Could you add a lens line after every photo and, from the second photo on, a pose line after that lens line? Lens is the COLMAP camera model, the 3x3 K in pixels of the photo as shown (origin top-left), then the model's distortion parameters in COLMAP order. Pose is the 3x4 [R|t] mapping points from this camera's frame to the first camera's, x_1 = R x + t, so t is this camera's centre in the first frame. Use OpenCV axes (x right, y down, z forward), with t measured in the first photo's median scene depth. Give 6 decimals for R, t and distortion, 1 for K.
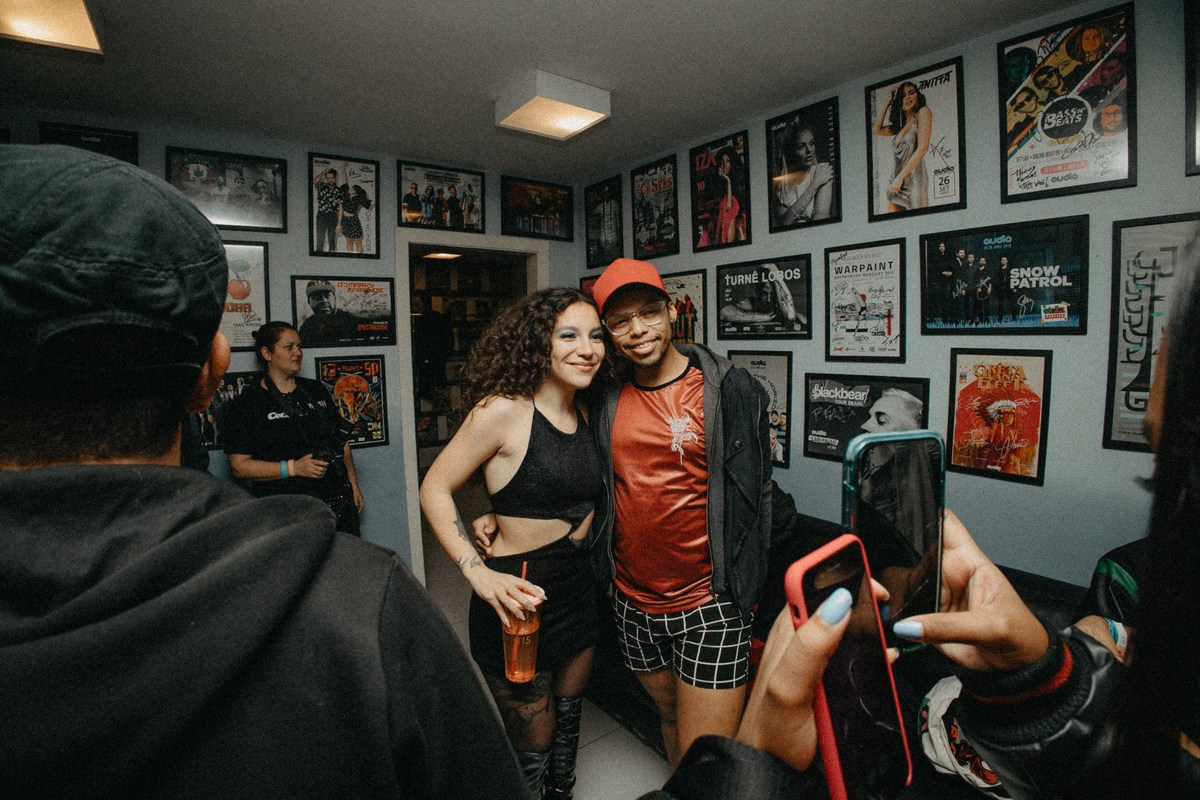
lens RADIAL K [[551.7, 0, 597.7], [0, 551.7, 395.6], [0, 0, 1]] dist [-0.144784, 0.033238]
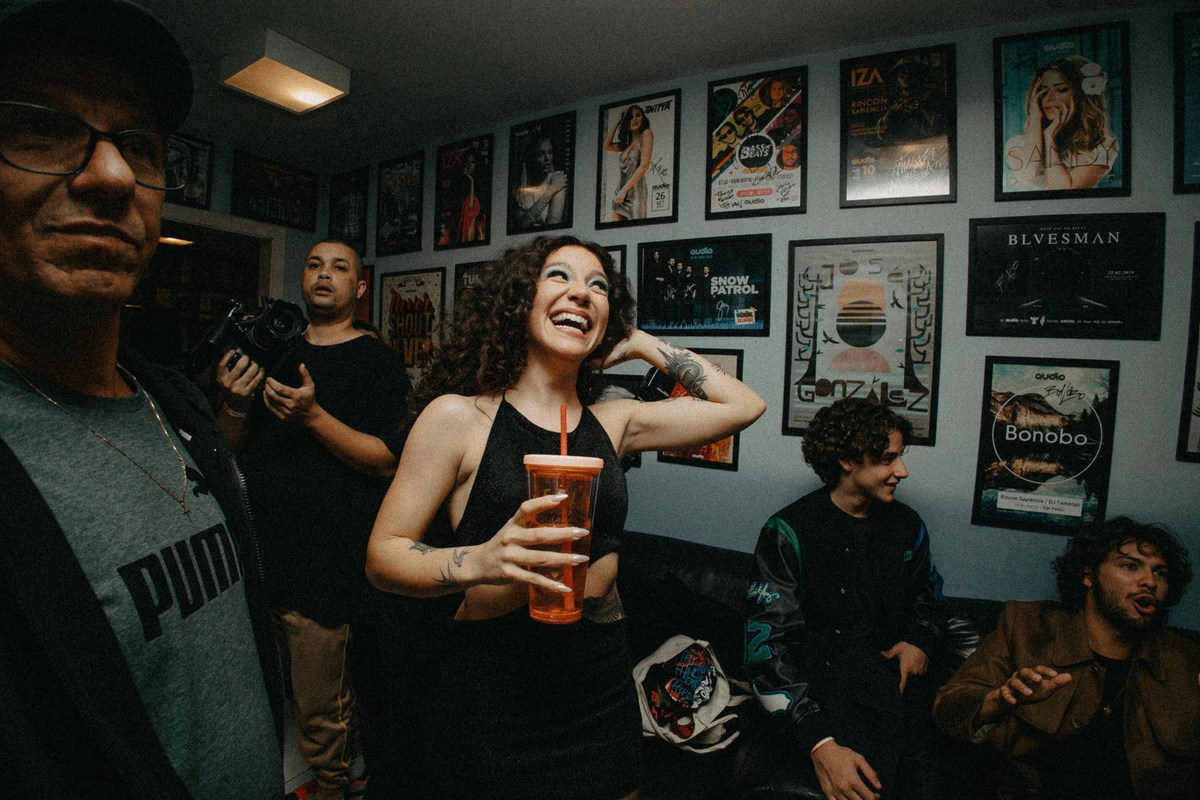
lens RADIAL K [[551.7, 0, 597.7], [0, 551.7, 395.6], [0, 0, 1]] dist [-0.144784, 0.033238]
pose [[0.916993, 0.029769, 0.397790, 0.072588], [-0.011568, 0.998777, -0.048078, 0.048204], [-0.398735, 0.039486, 0.916216, -0.003397]]
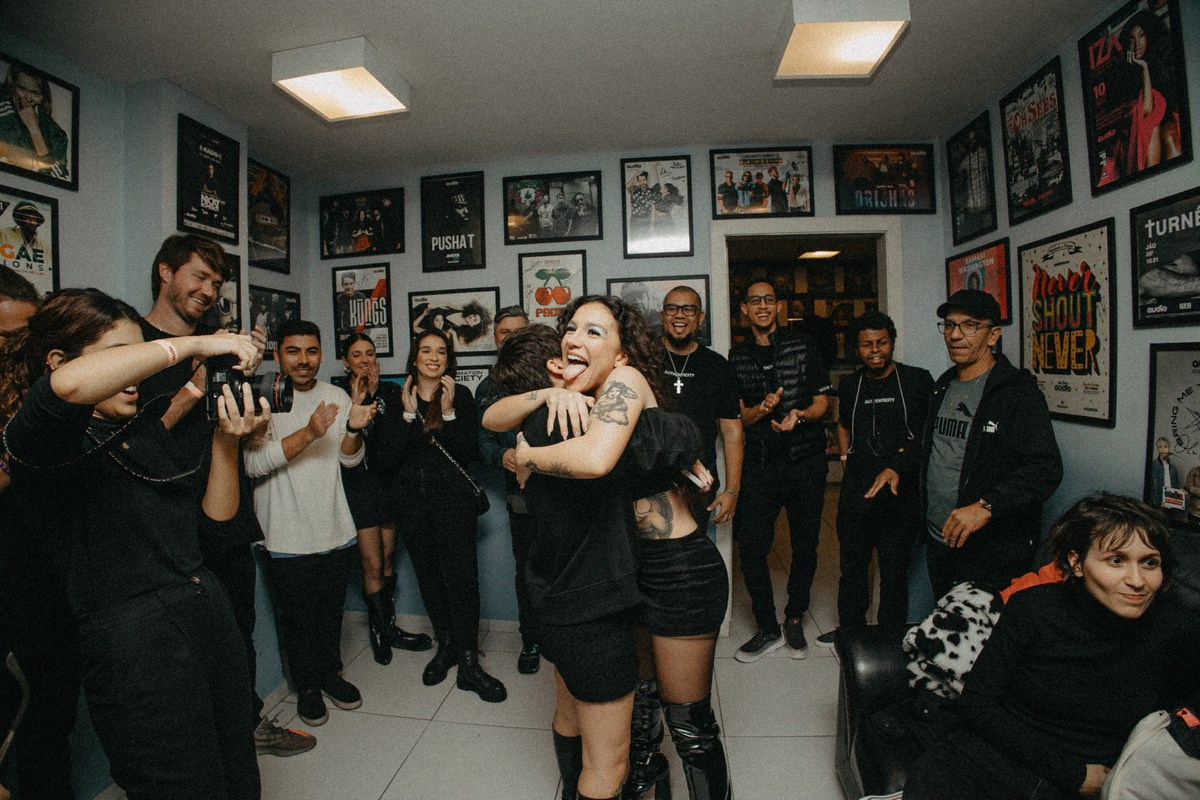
lens RADIAL K [[550.7, 0, 600.4], [0, 550.7, 393.2], [0, 0, 1]] dist [-0.131133, 0.024889]
pose [[0.727584, 0.032075, -0.685268, 0.165781], [-0.051321, 0.998652, -0.007746, 0.007614], [0.684096, 0.040804, 0.728250, 0.203686]]
